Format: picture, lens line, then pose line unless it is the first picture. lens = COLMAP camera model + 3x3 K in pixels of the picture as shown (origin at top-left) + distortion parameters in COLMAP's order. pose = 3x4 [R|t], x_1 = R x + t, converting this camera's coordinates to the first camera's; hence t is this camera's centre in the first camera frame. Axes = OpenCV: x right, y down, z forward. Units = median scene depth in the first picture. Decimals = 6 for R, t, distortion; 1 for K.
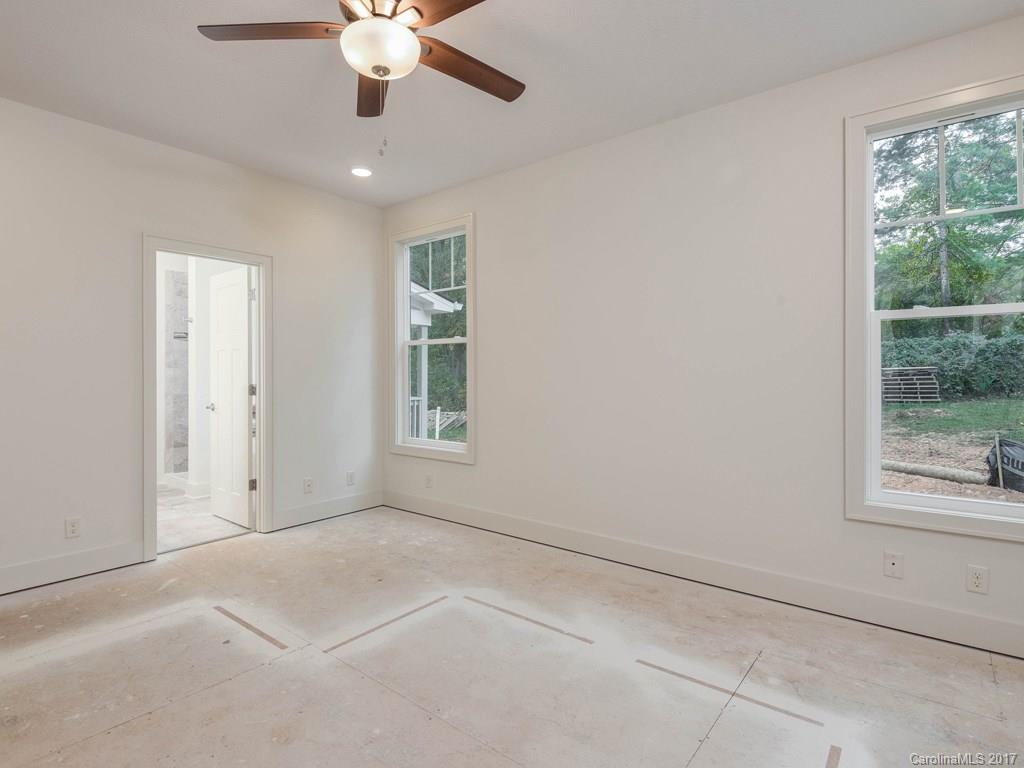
lens RADIAL K [[542.1, 0, 471.4], [0, 542.1, 369.9], [0, 0, 1]] dist [-0.015631, -0.002249]
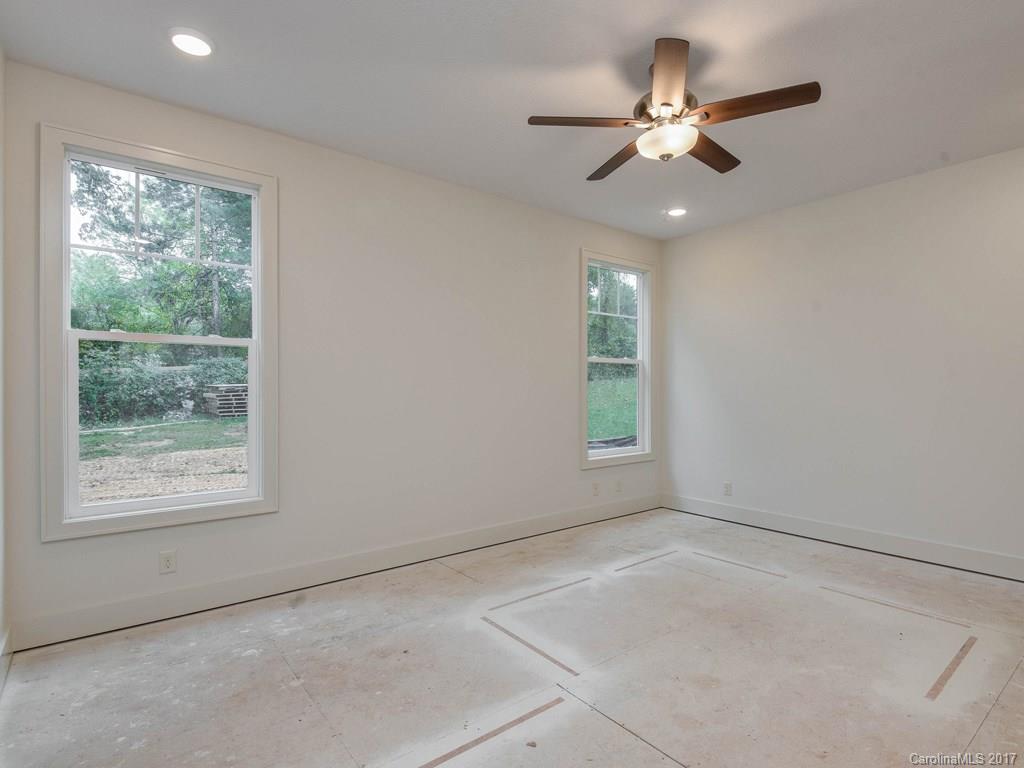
lens RADIAL K [[542.1, 0, 471.4], [0, 542.1, 369.9], [0, 0, 1]] dist [-0.015631, -0.002249]
pose [[0.257702, 0.015142, 0.966106, -0.977422], [0.013363, 0.999726, -0.019234, -0.051137], [-0.966132, 0.017867, 0.257429, 0.647147]]
